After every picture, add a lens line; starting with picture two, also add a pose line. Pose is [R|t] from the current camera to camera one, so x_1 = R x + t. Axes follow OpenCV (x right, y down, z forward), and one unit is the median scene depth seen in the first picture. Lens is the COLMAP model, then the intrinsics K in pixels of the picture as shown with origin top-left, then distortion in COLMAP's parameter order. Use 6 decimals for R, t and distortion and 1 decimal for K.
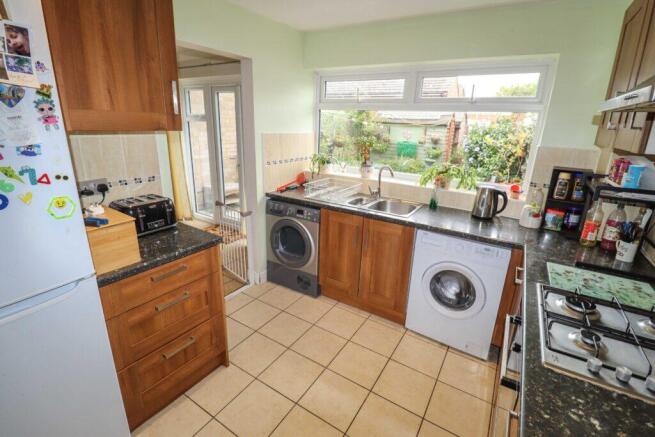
lens RADIAL K [[306.1, 0, 326.7], [0, 306.1, 208.8], [0, 0, 1]] dist [-0.000743, -0.000451]
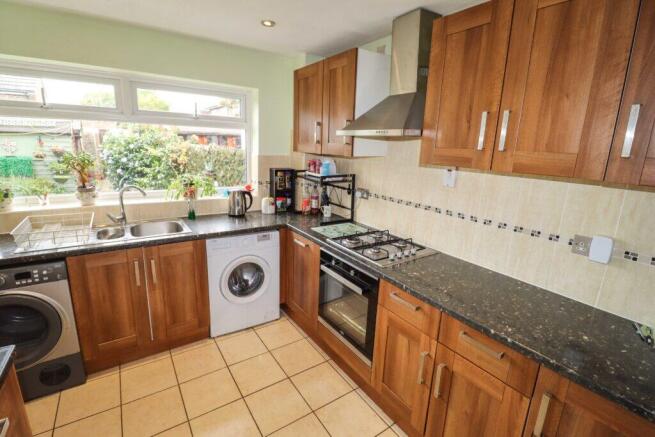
lens RADIAL K [[306.1, 0, 326.7], [0, 306.1, 208.8], [0, 0, 1]] dist [-0.000743, -0.000451]
pose [[0.398478, -0.208951, 0.893059, -0.392101], [0.228420, 0.965632, 0.124011, -0.061207], [-0.888279, 0.154577, 0.432512, 0.150439]]
